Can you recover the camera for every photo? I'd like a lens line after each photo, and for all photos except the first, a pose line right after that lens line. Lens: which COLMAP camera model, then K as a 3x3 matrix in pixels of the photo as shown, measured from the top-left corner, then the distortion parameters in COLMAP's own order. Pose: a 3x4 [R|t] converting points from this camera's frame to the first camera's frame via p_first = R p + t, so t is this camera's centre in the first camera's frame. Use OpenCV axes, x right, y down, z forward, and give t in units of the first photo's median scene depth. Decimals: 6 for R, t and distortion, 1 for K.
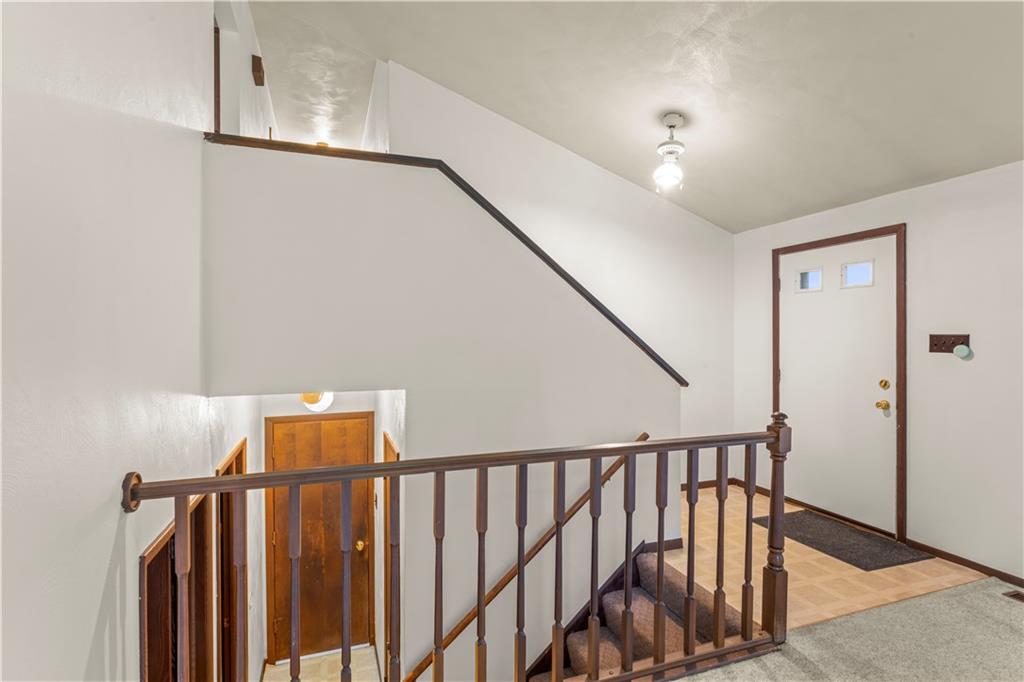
lens RADIAL K [[512.8, 0, 507.0], [0, 512.8, 335.4], [0, 0, 1]] dist [-0.019676, -0.000218]
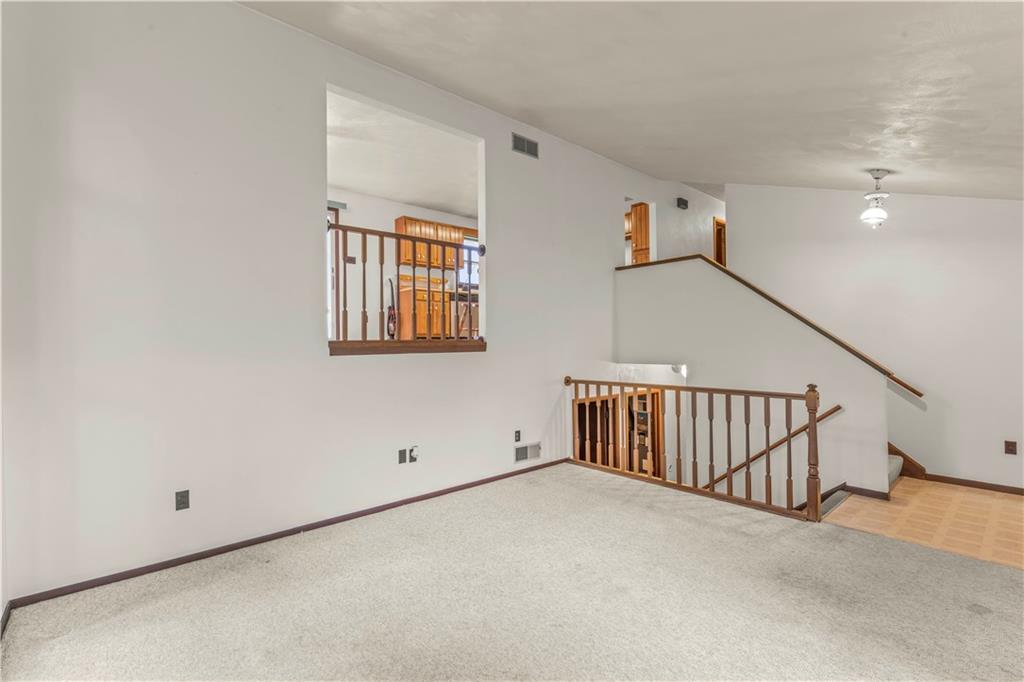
lens RADIAL K [[457.3, 0, 512.0], [0, 457.3, 341.0], [0, 0, 1]] dist [-0.001770, -0.000150]
pose [[0.366014, -0.008739, -0.930568, 1.082036], [0.022253, 0.999752, -0.000636, -0.007582], [0.930343, -0.020475, 0.366118, -0.322224]]
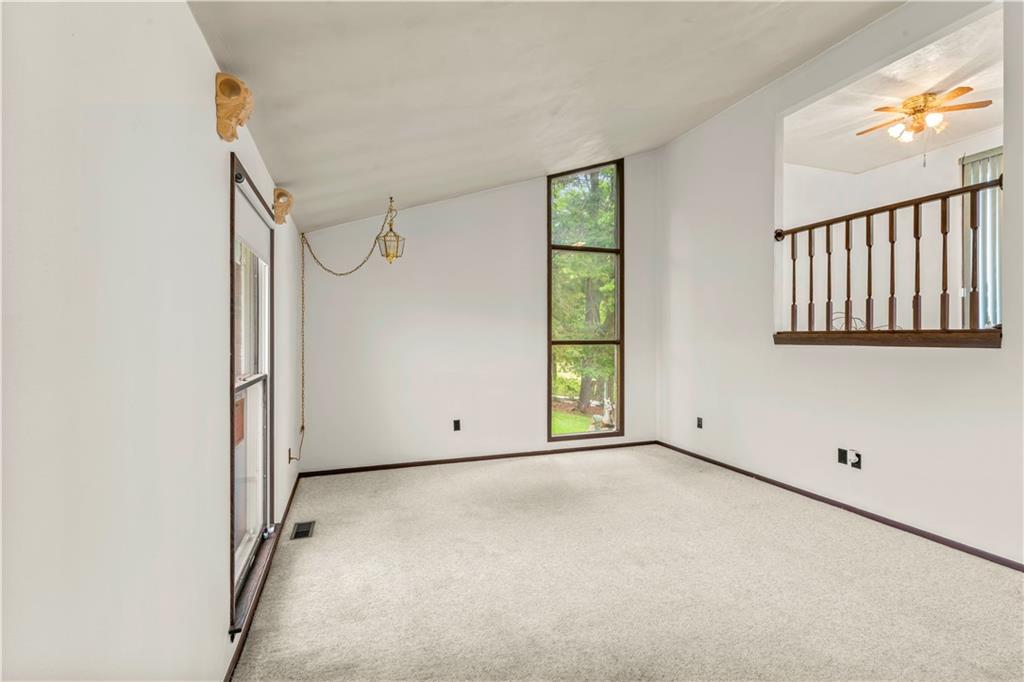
lens RADIAL K [[452.2, 0, 495.8], [0, 452.2, 339.2], [0, 0, 1]] dist [-0.002161, -0.000212]
pose [[-0.999473, -0.002043, 0.032395, 0.676825], [-0.002146, 0.999993, -0.003149, 0.007836], [-0.032388, -0.003217, -0.999470, 0.931993]]
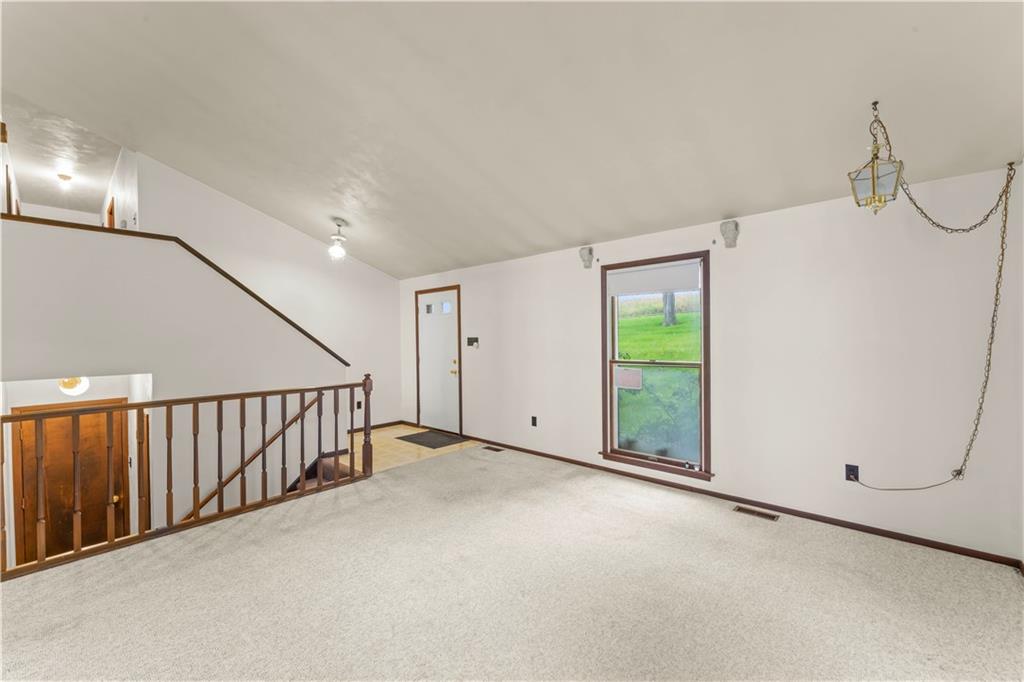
lens RADIAL K [[411.9, 0, 512.0], [0, 411.9, 341.0], [0, 0, 1]] dist [0.000112, 0.000125]
pose [[0.878877, -0.011856, 0.476902, 0.159194], [0.008015, 0.999917, 0.010088, -0.002814], [-0.476982, -0.005044, 0.878899, -0.607454]]
